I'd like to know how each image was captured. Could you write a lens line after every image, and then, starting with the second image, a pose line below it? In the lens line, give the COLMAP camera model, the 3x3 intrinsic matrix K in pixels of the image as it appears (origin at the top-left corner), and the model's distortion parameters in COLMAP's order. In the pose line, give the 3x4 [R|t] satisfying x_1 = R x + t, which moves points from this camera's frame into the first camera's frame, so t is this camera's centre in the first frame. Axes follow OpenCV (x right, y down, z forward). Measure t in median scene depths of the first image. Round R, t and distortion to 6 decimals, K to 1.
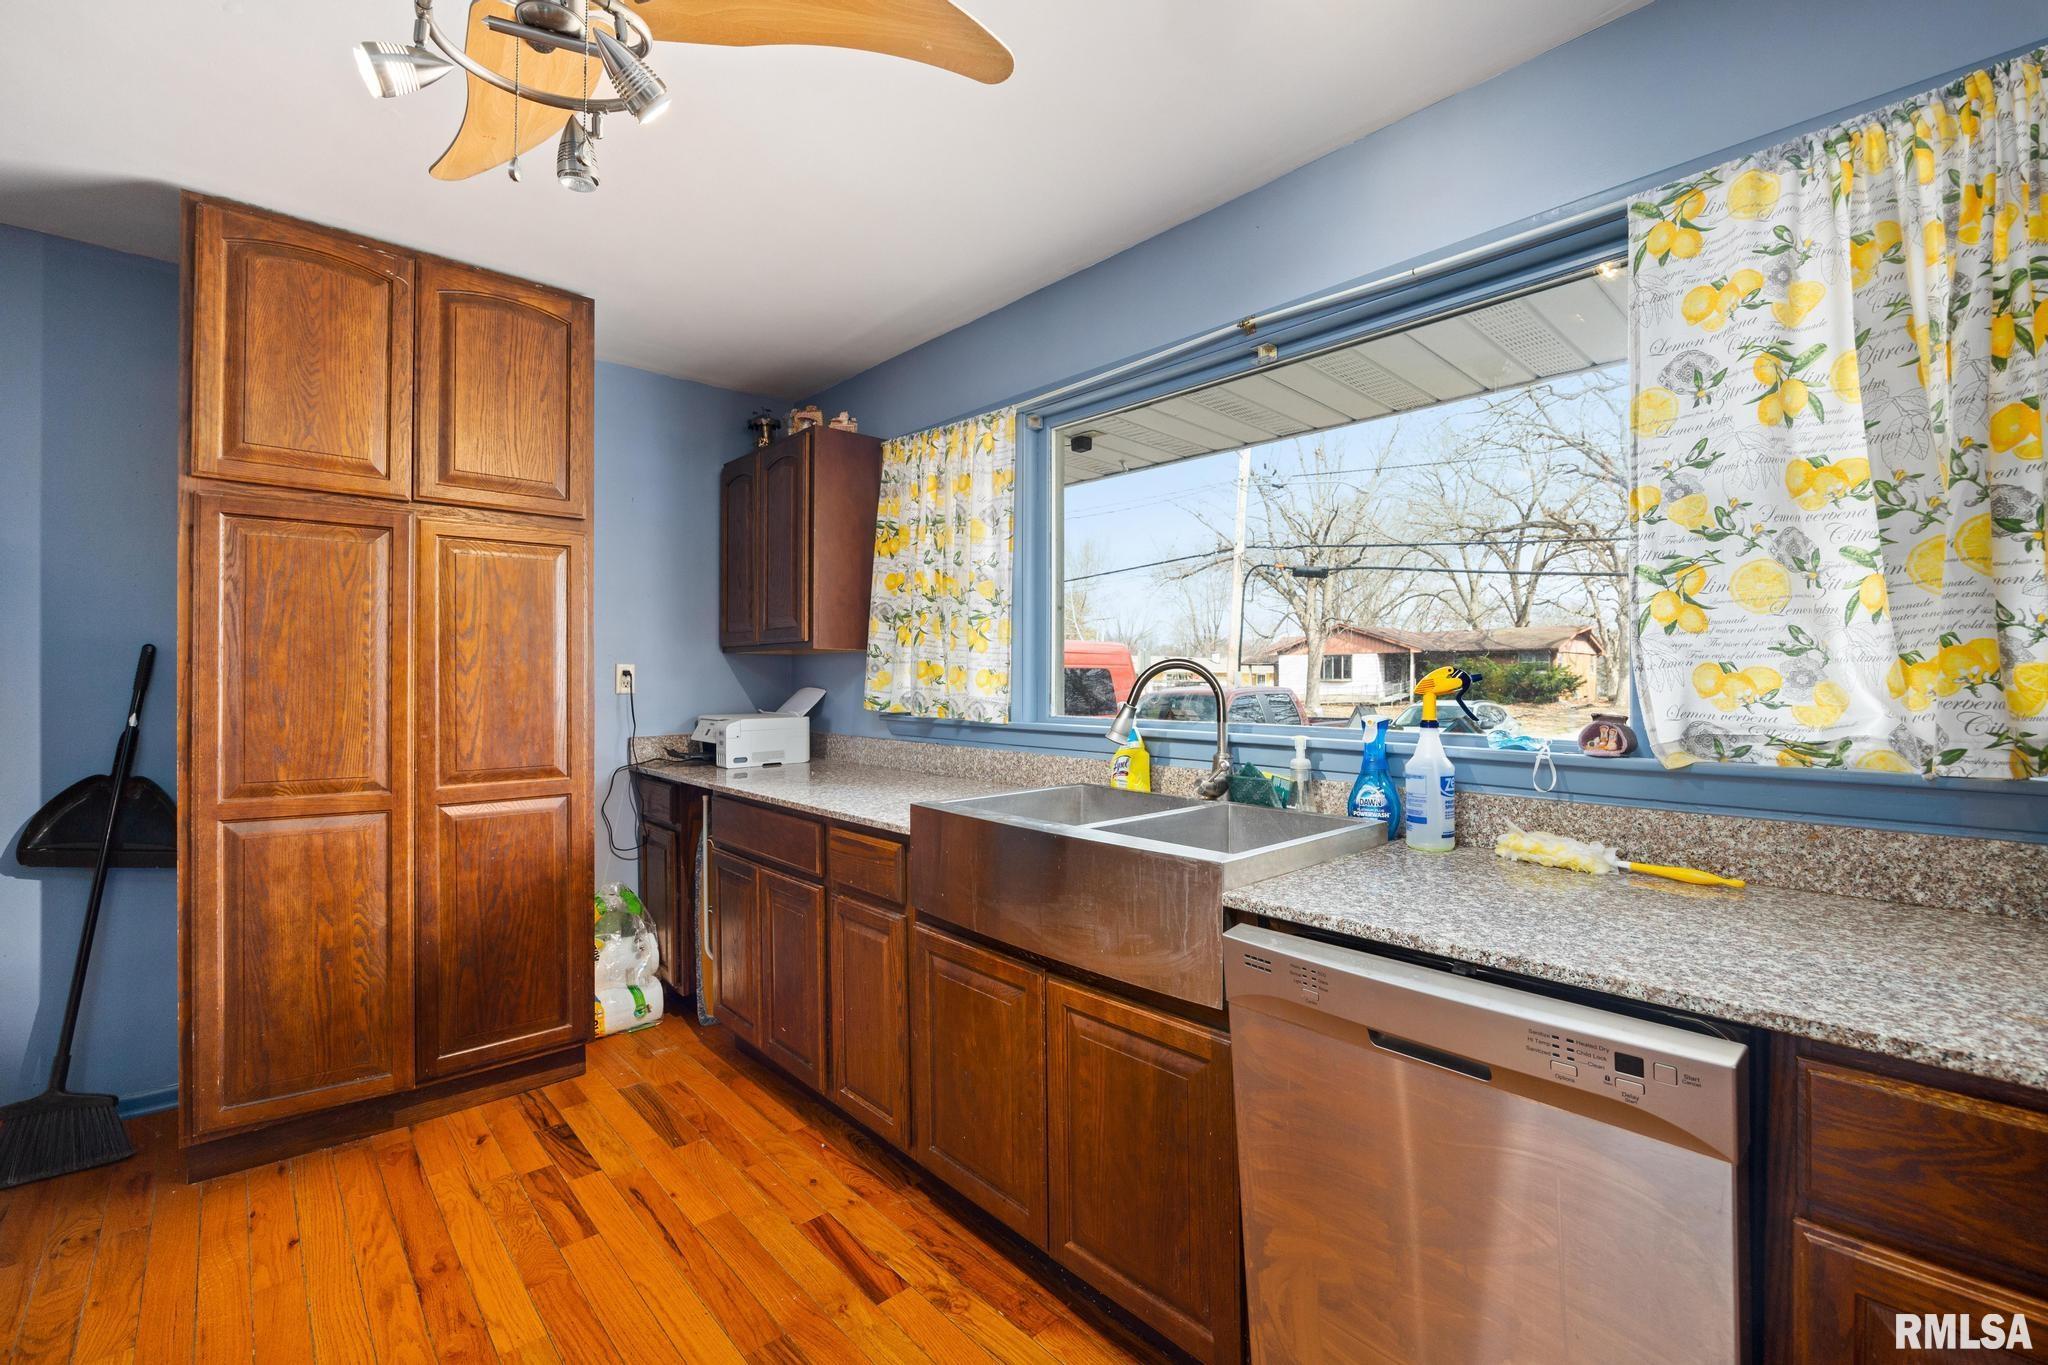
lens RADIAL K [[870.5, 0, 1020.0], [0, 870.5, 668.8], [0, 0, 1]] dist [-0.001918, -0.000218]
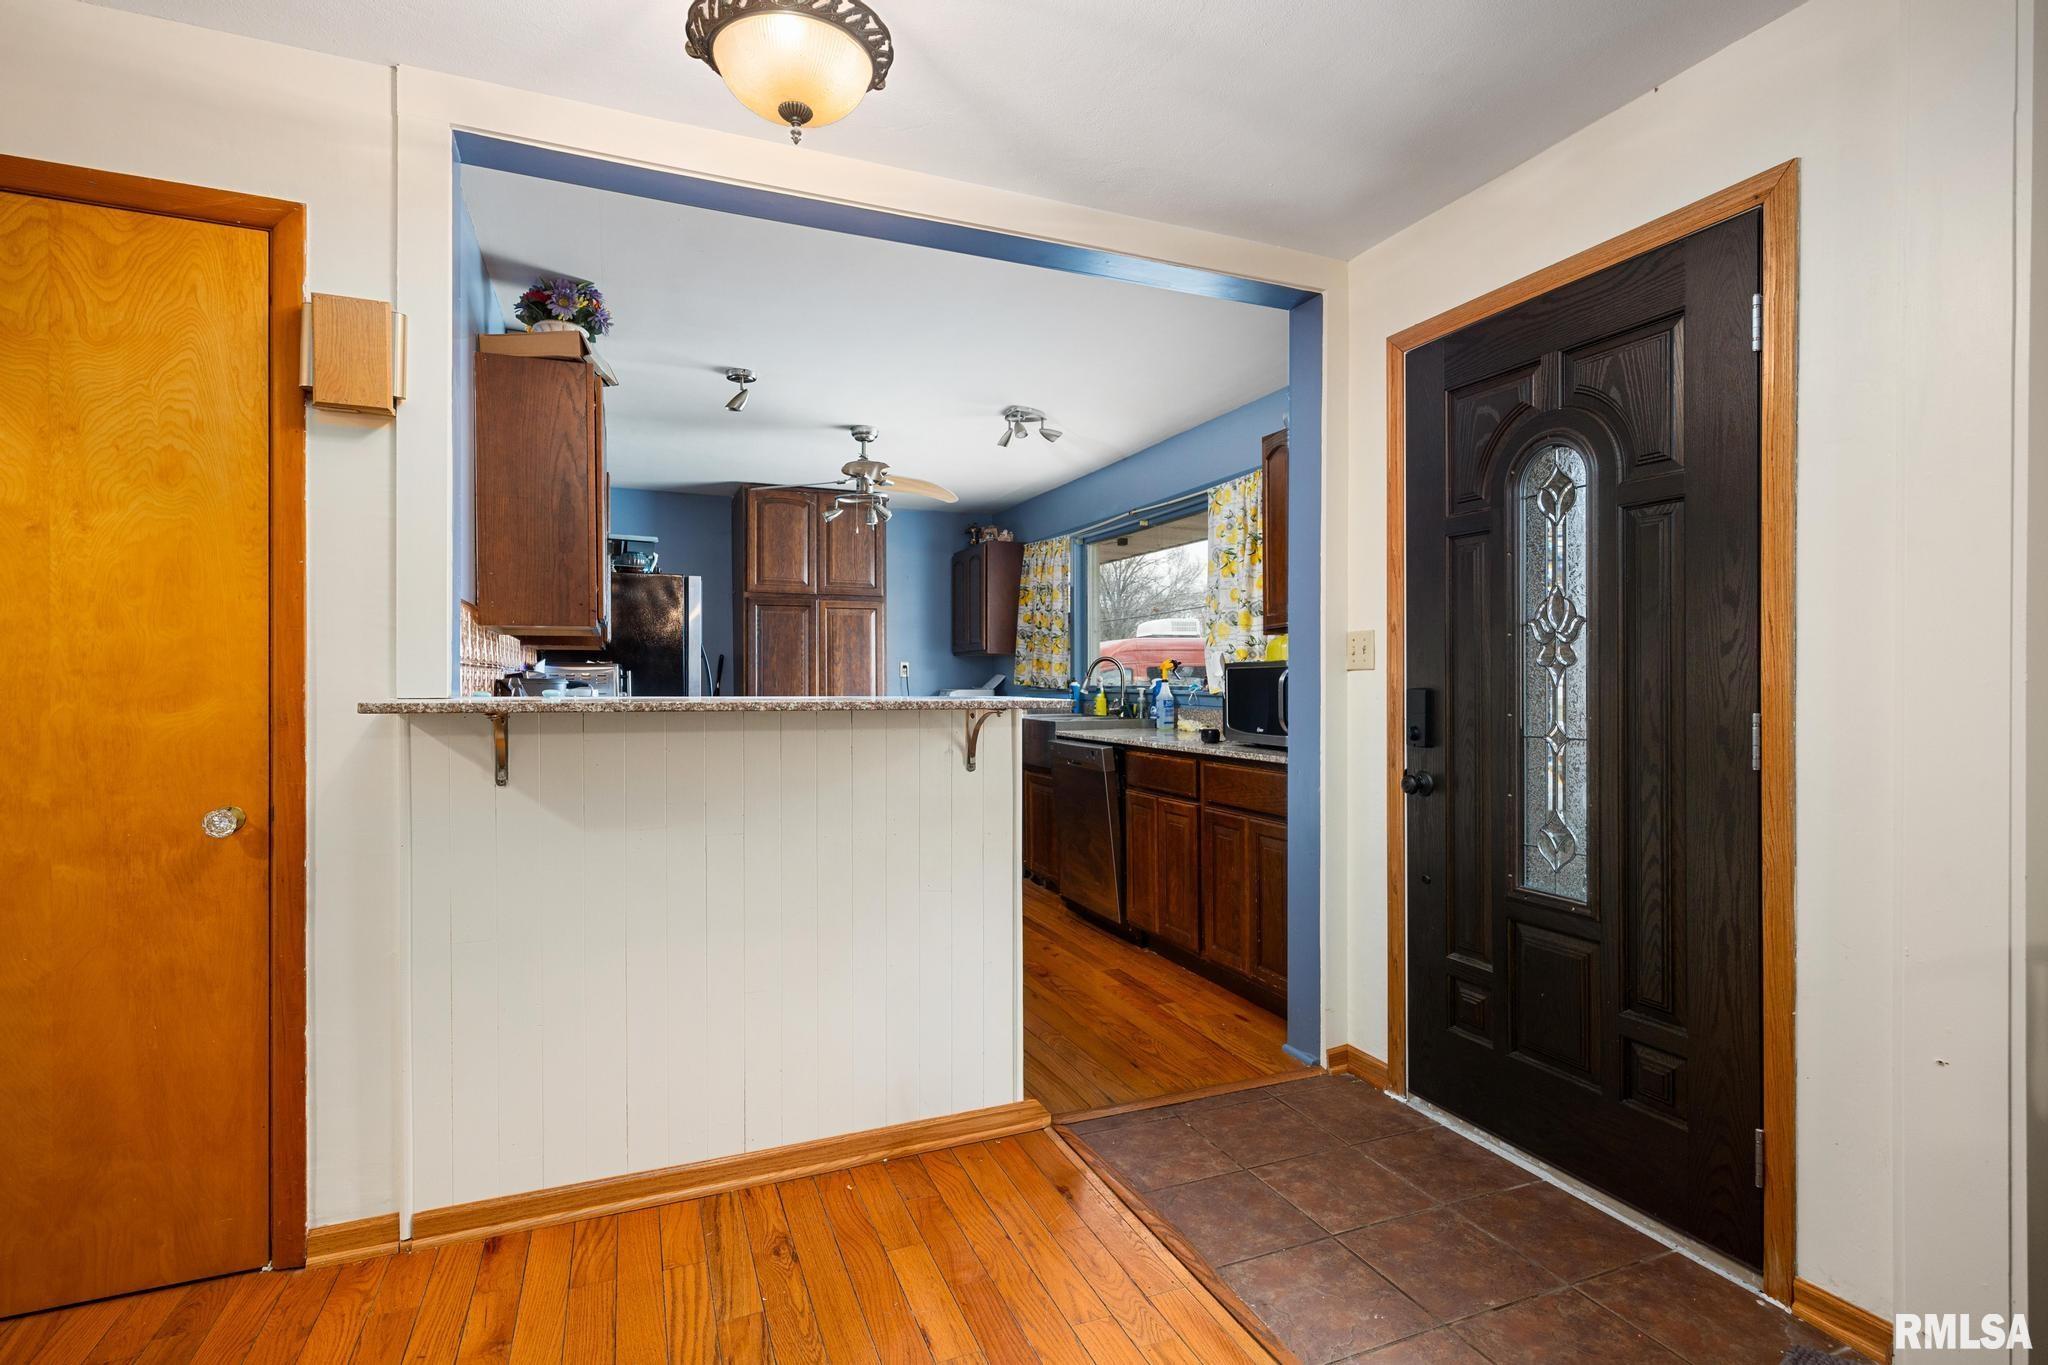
lens RADIAL K [[973.0, 0, 1029.3], [0, 973.0, 682.7], [0, 0, 1]] dist [-0.000548, 0.000407]
pose [[0.936770, 0.001189, -0.349944, 0.683788], [0.002746, 0.999938, 0.010748, 0.021207], [0.349935, -0.011029, 0.936709, -1.135511]]
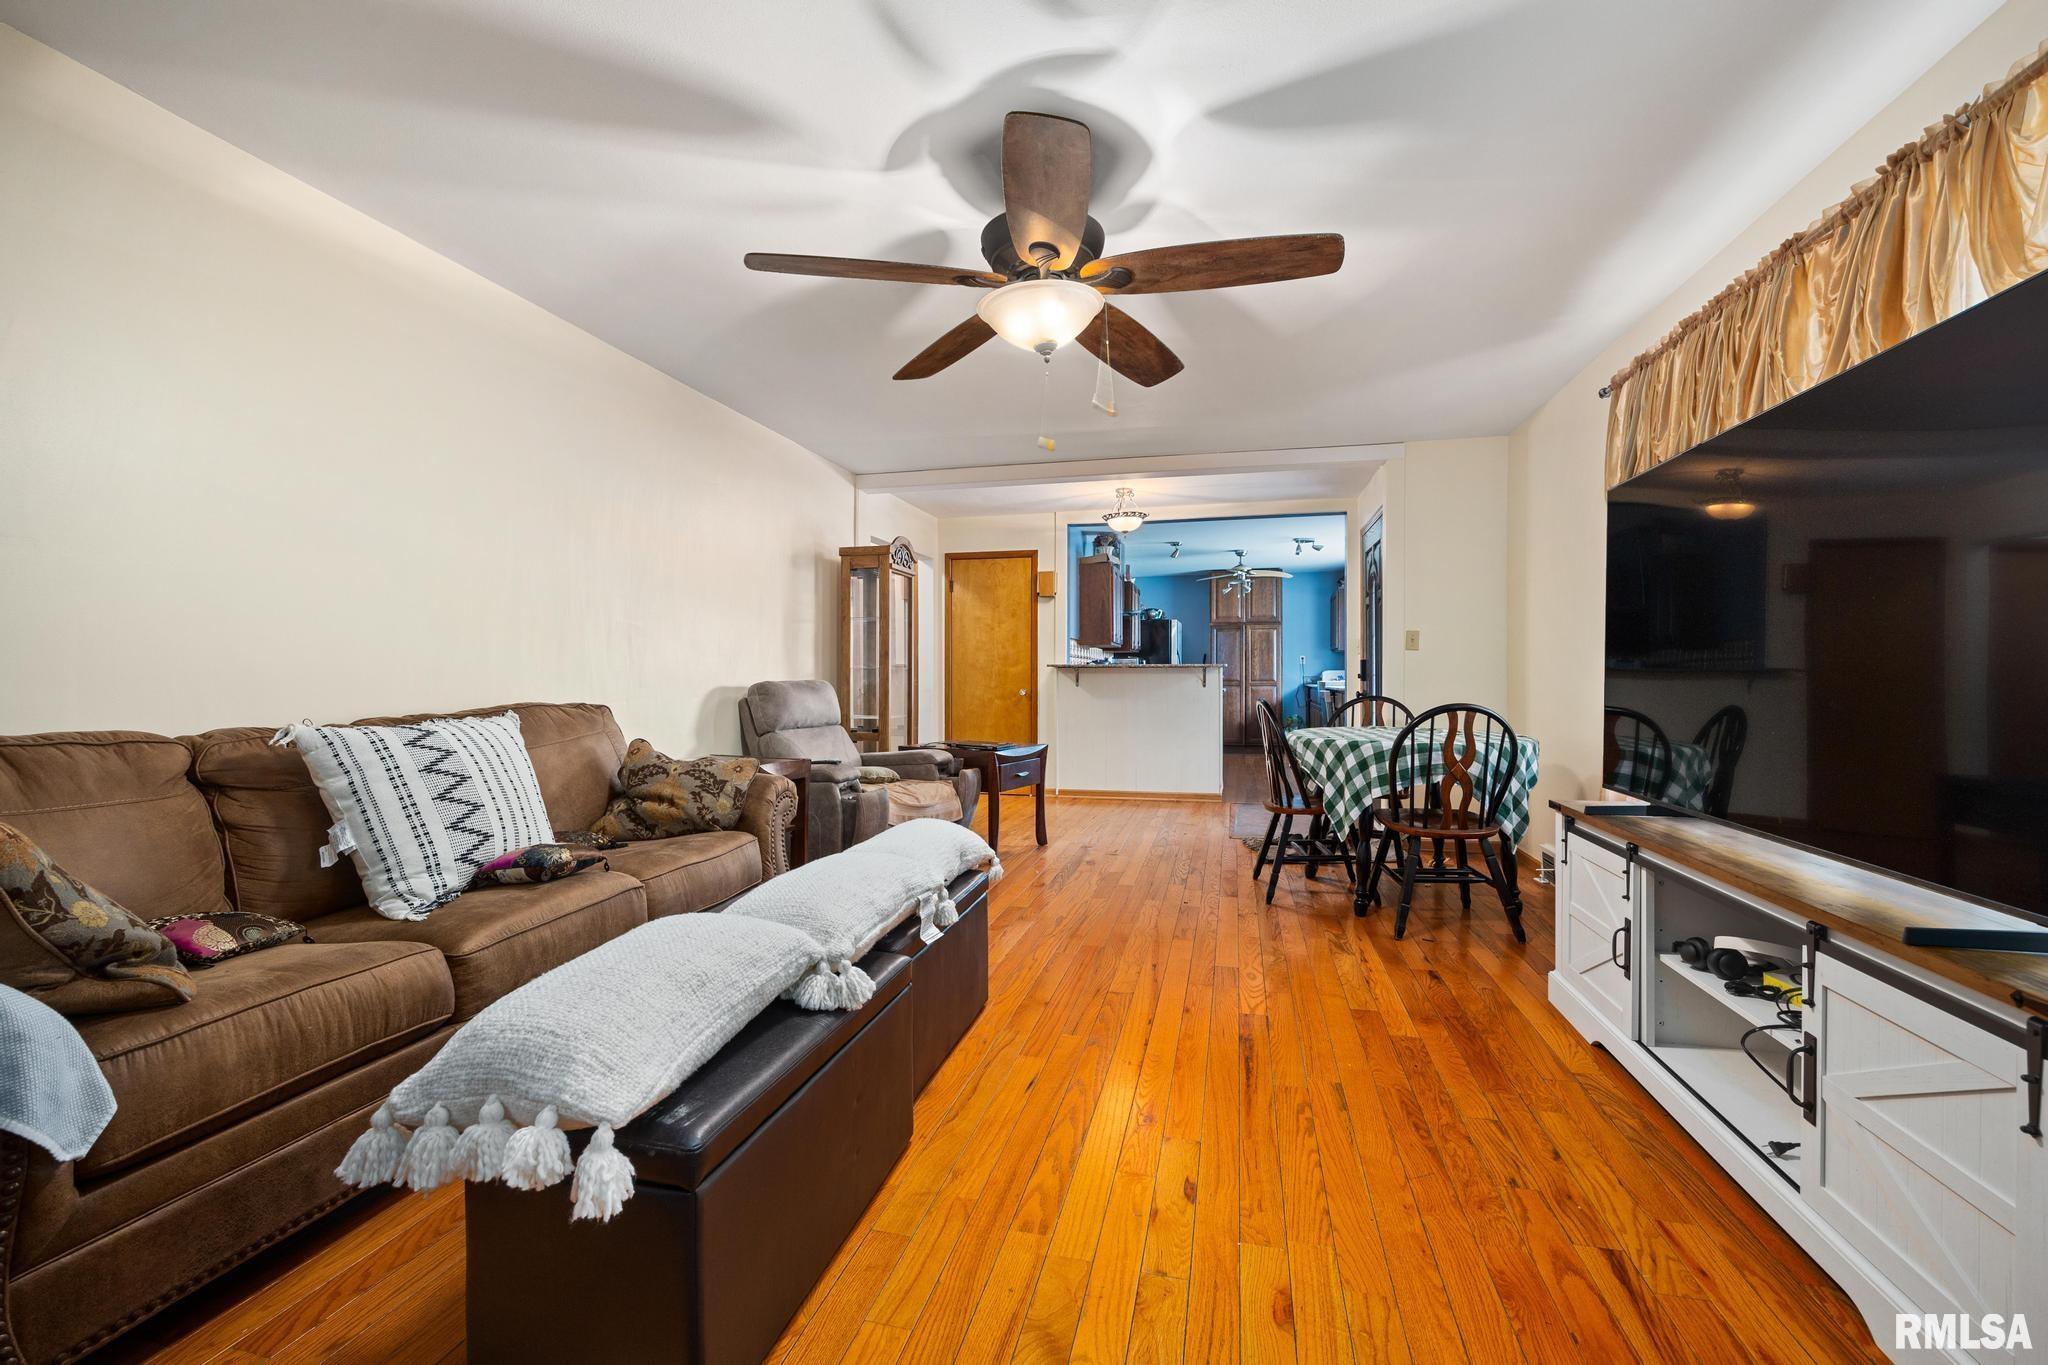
lens RADIAL K [[814.0, 0, 1027.1], [0, 814.0, 681.7], [0, 0, 1]] dist [-0.003055, -0.000118]
pose [[0.526788, 0.006266, -0.849974, 2.153977], [0.006528, 0.999914, 0.011417, 0.065950], [0.849972, -0.011564, 0.526702, -2.068390]]
